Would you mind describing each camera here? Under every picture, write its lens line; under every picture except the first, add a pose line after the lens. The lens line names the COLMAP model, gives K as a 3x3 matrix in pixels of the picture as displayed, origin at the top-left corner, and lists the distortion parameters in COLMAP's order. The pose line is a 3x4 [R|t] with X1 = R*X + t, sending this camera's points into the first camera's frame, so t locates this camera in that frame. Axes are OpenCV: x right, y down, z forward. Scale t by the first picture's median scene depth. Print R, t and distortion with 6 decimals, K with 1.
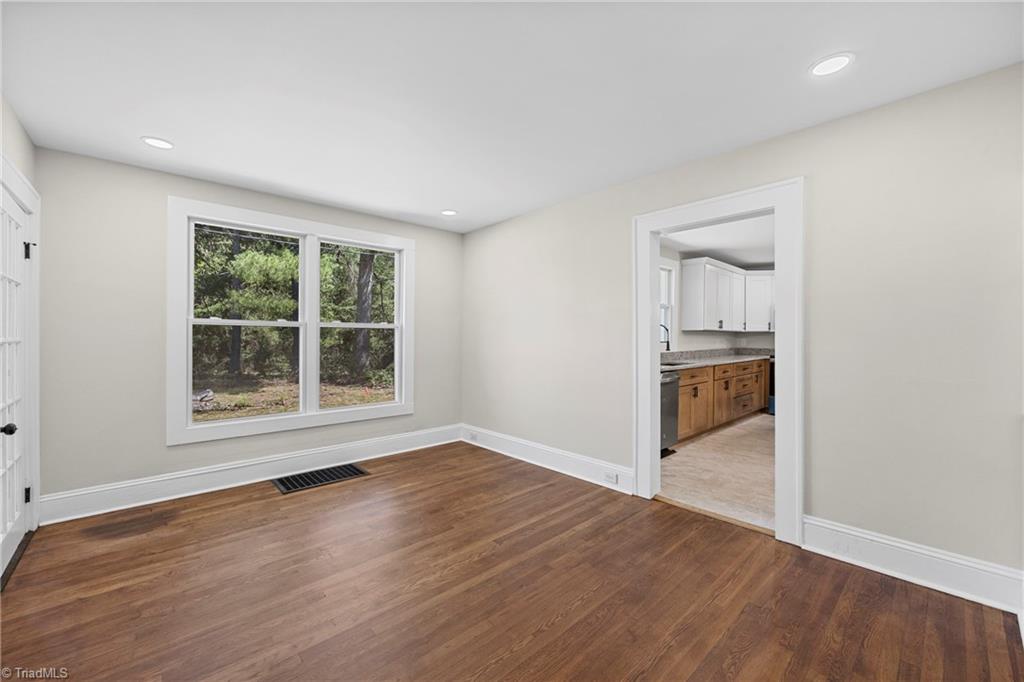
lens RADIAL K [[404.5, 0, 515.6], [0, 404.5, 338.2], [0, 0, 1]] dist [-0.008384, 0.000084]
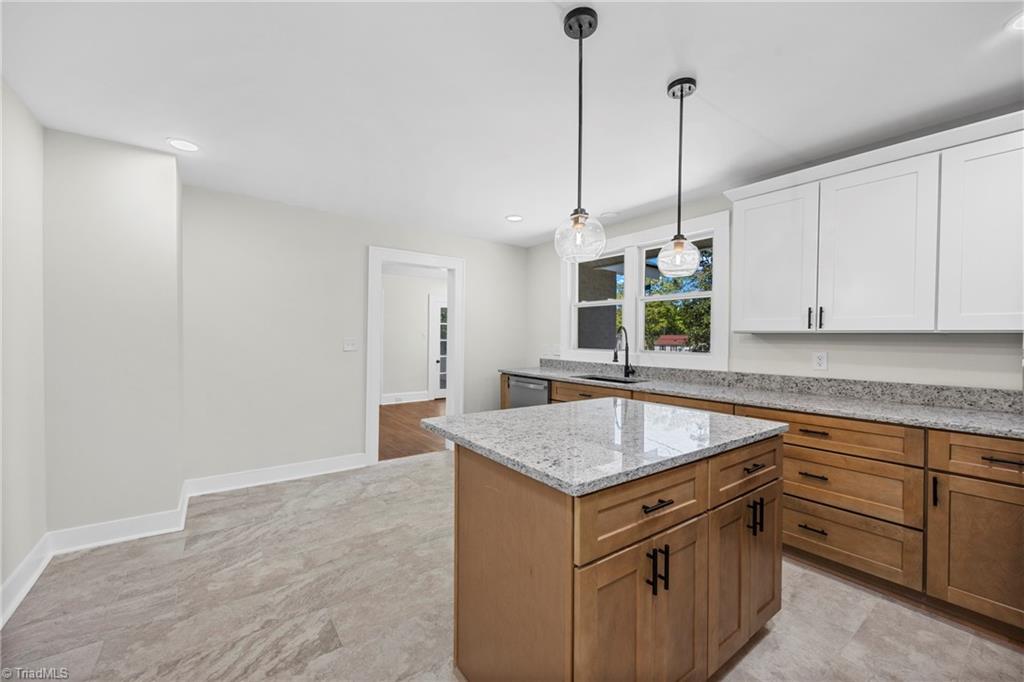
lens RADIAL K [[404.5, 0, 510.8], [0, 404.5, 342.1], [0, 0, 1]] dist [-0.008384, 0.000084]
pose [[-0.114054, -0.001667, -0.993473, 1.842690], [-0.013690, 0.999906, -0.000106, -0.008359], [0.993380, 0.013589, -0.114066, 1.384840]]
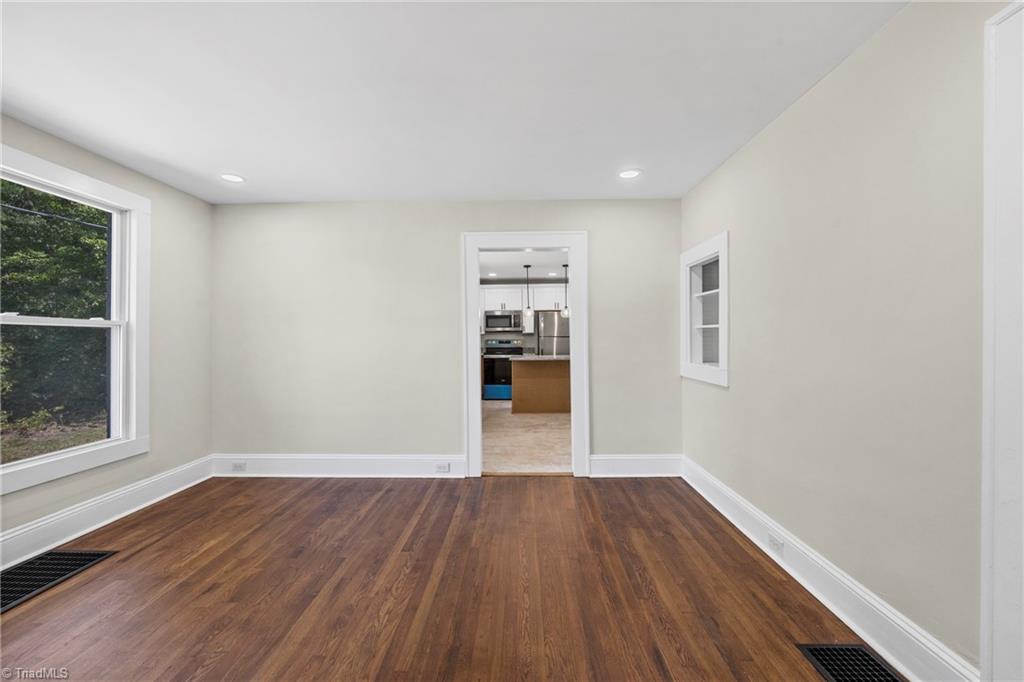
lens RADIAL K [[404.5, 0, 514.9], [0, 404.5, 338.7], [0, 0, 1]] dist [-0.008384, 0.000084]
pose [[0.697289, -0.004738, 0.716774, -0.421798], [0.008766, 0.999960, -0.001918, 0.001549], [-0.716736, 0.007621, 0.697303, 0.104255]]
